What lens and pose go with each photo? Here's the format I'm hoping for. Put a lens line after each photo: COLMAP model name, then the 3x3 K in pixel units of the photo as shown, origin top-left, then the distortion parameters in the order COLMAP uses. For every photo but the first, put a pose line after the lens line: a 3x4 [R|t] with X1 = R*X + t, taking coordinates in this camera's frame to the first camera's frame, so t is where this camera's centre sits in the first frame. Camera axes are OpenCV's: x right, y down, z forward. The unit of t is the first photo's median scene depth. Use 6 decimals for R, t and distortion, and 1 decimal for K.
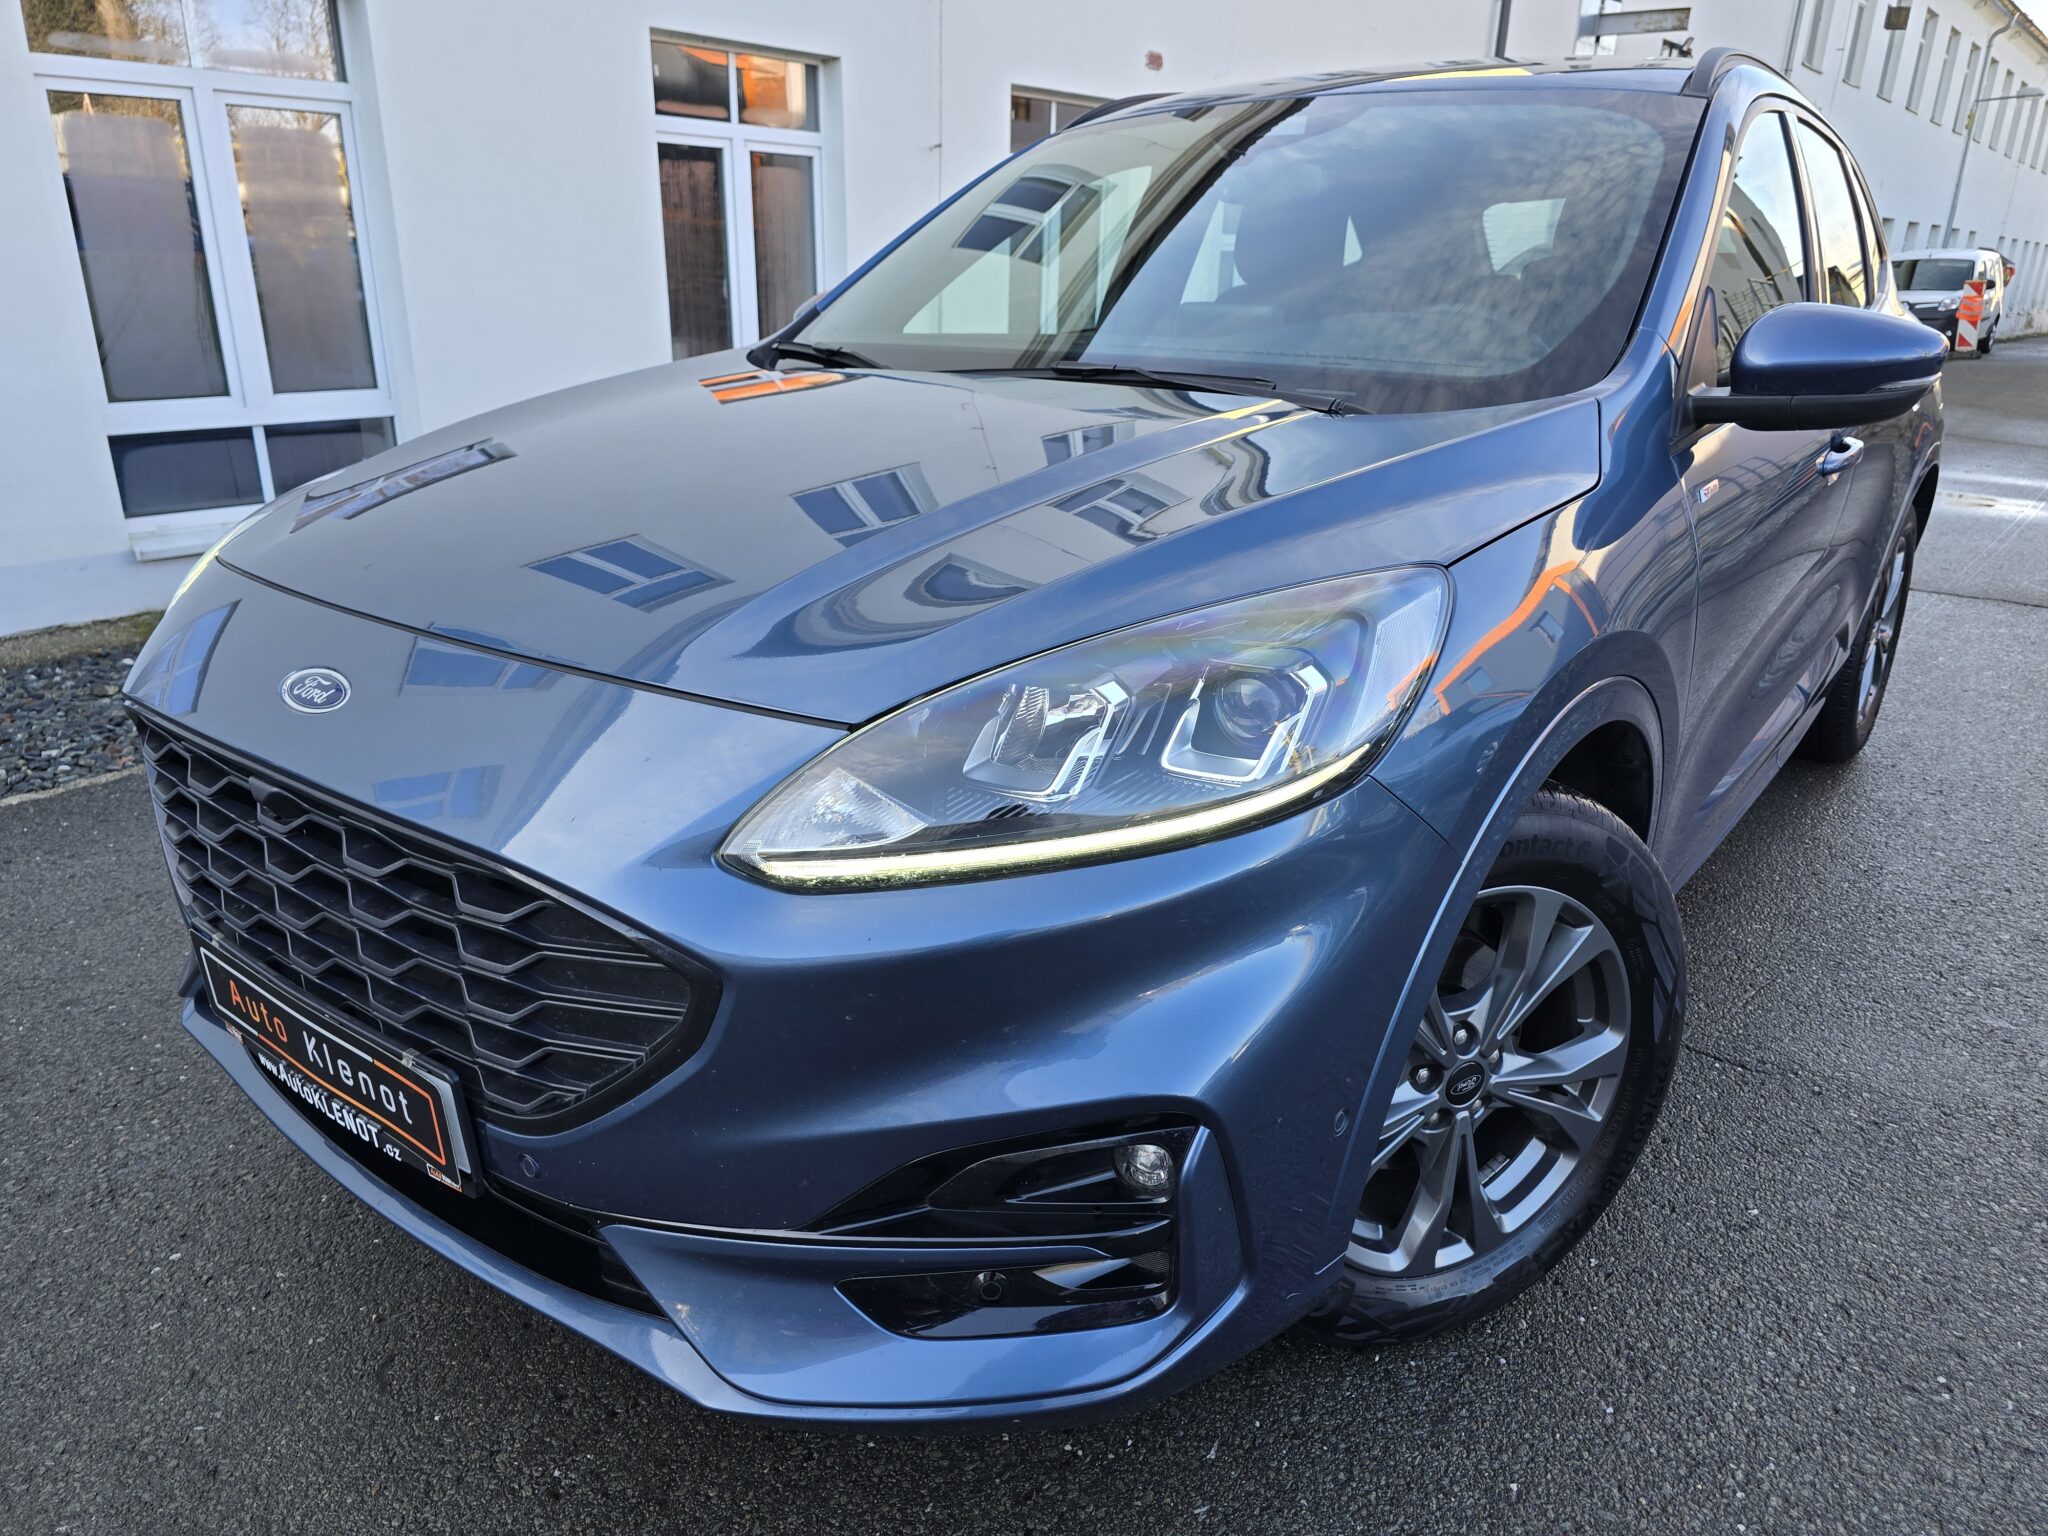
lens RADIAL K [[1360.9, 0, 1028.0], [0, 1360.9, 765.0], [0, 0, 1]] dist [0.042656, -0.035841]
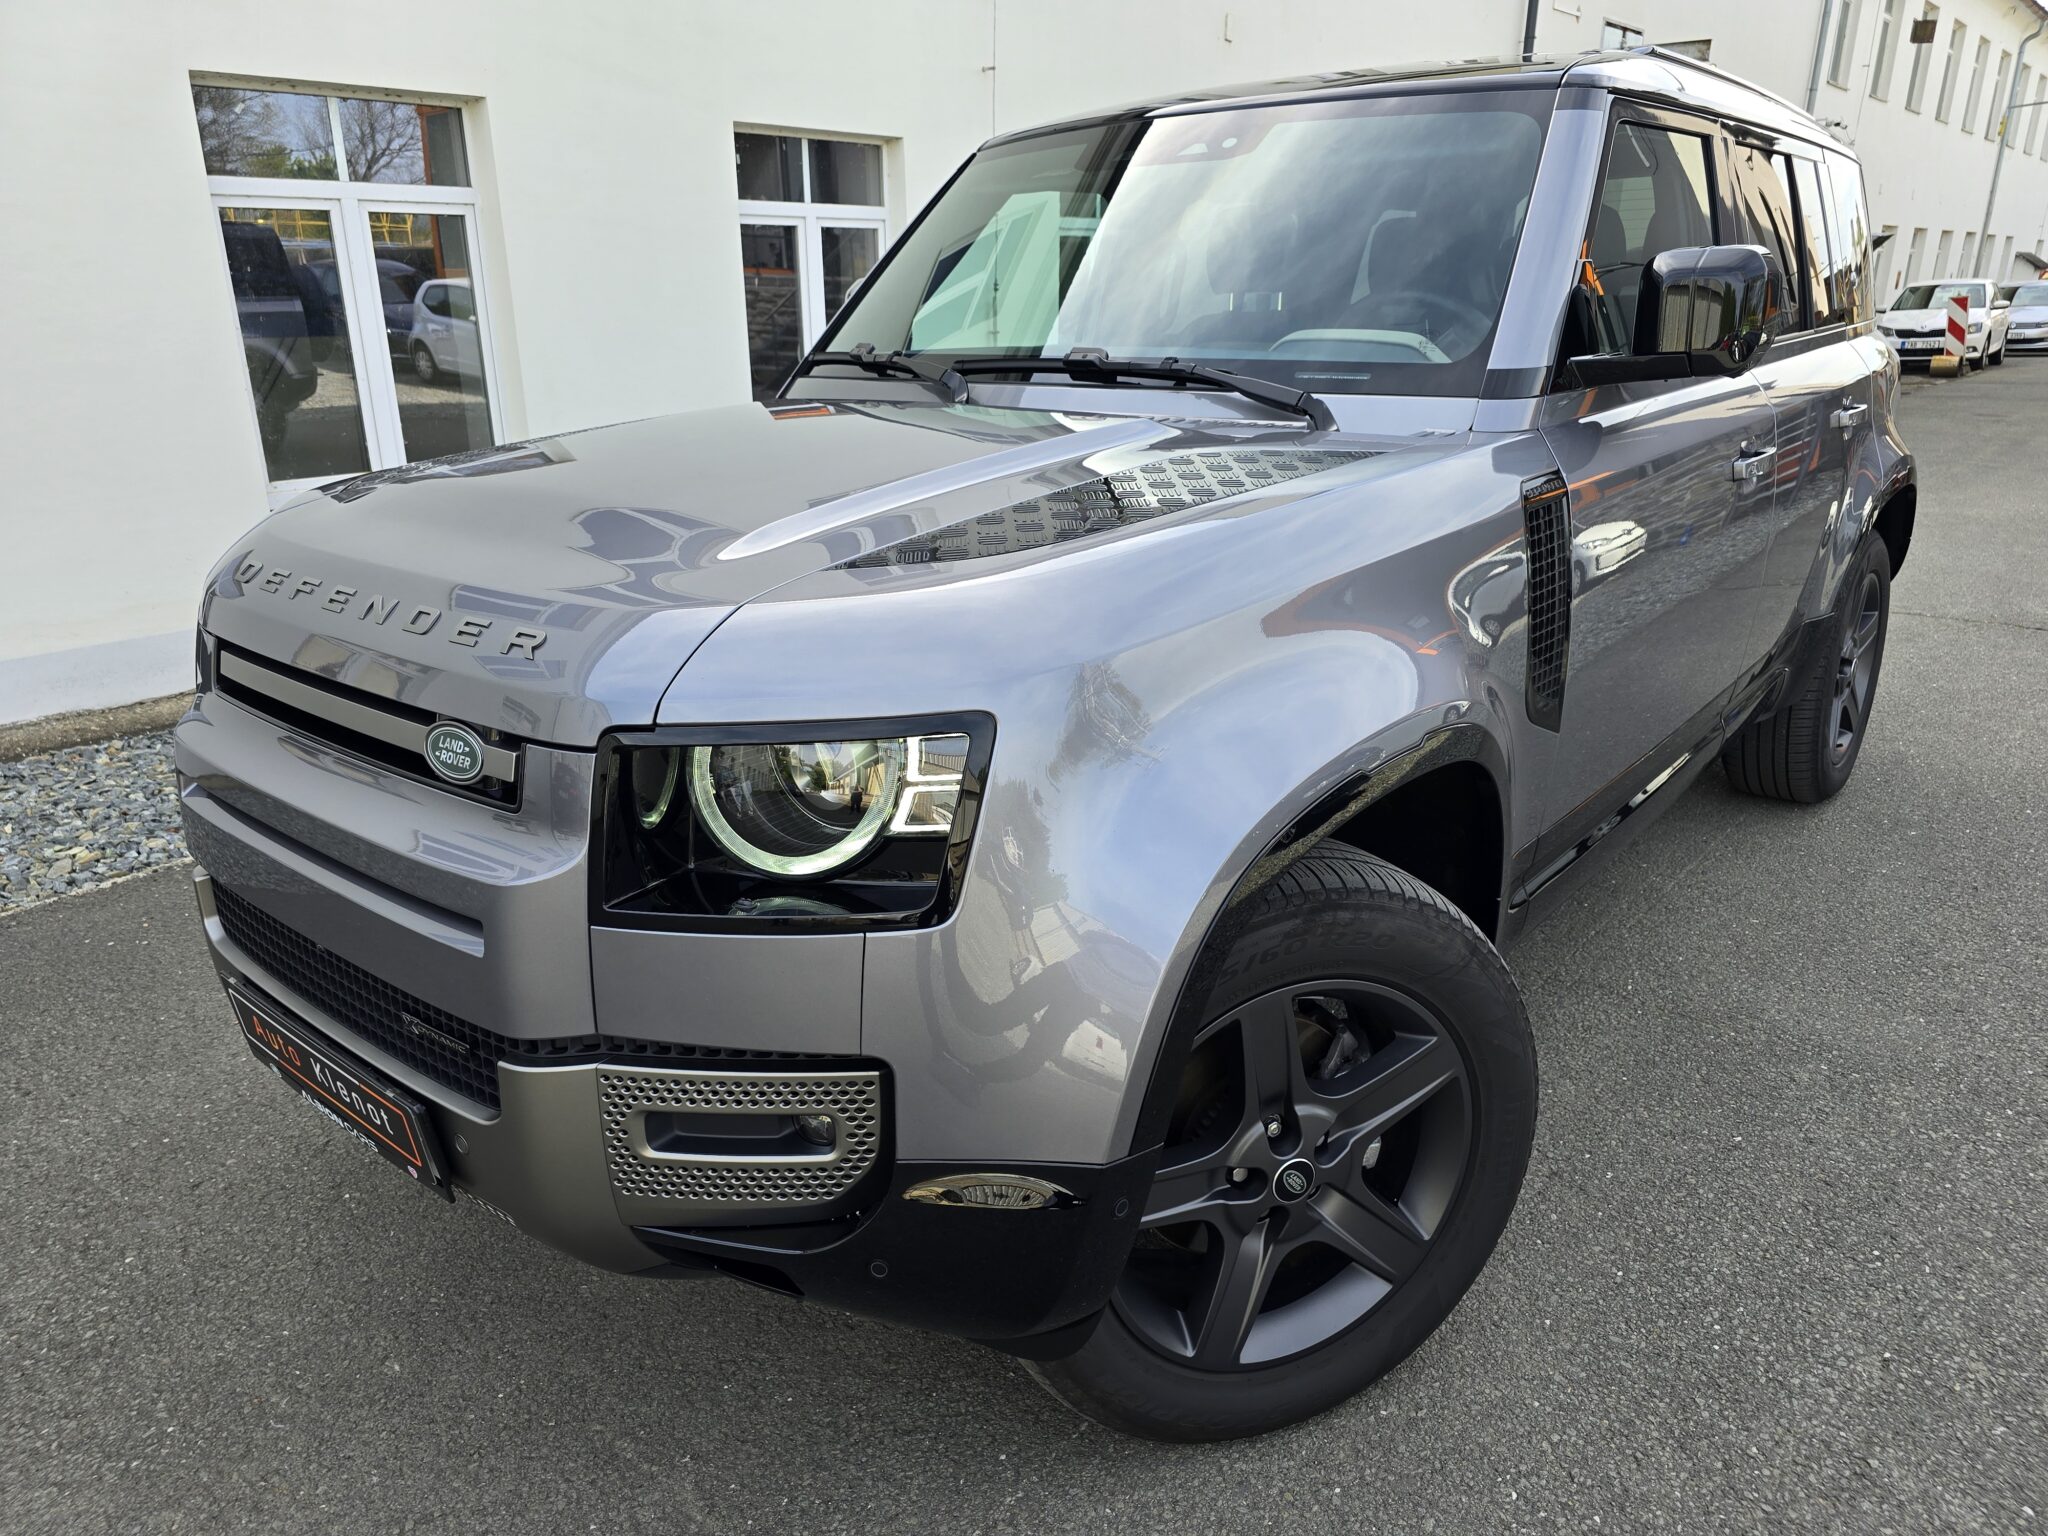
lens RADIAL K [[1370.2, 0, 1010.6], [0, 1370.2, 768.5], [0, 0, 1]] dist [0.035848, -0.029701]
pose [[0.999231, -0.016825, -0.035411, -0.086574], [0.016304, 0.999755, -0.014952, -0.008883], [0.035654, 0.014363, 0.999261, -0.283548]]
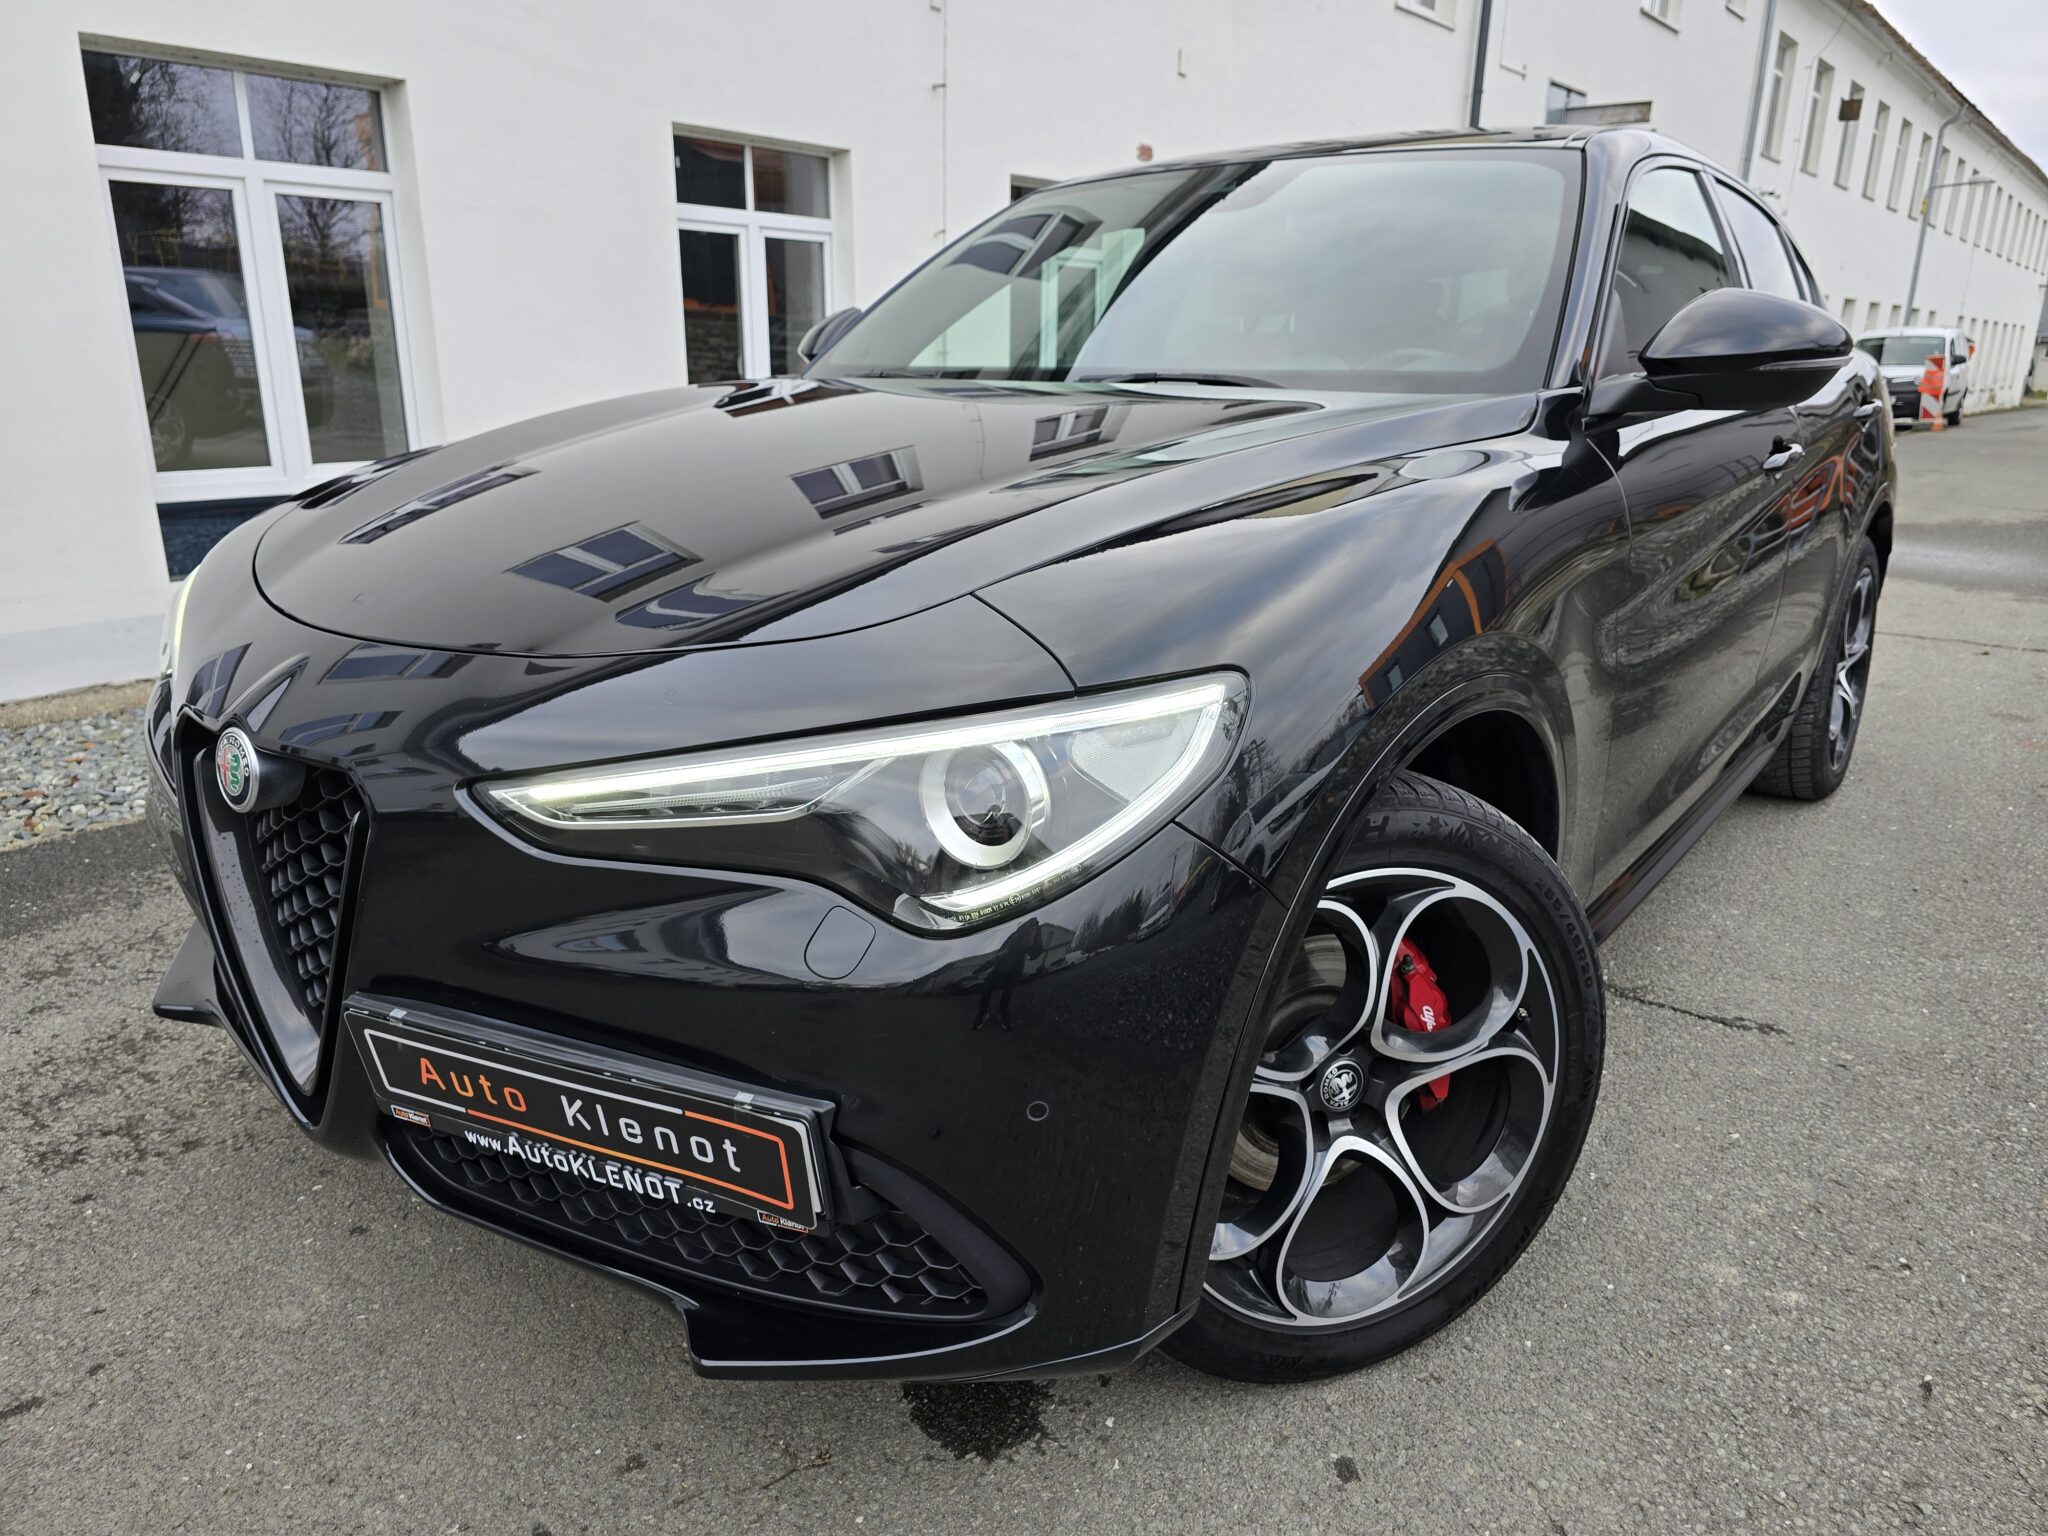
lens RADIAL K [[1364.5, 0, 1033.1], [0, 1364.5, 765.5], [0, 0, 1]] dist [0.042584, -0.036249]
pose [[0.999895, -0.009972, 0.010481, -0.045719], [0.010559, 0.998290, -0.057503, 0.077291], [-0.009889, 0.057607, 0.998290, -0.116048]]
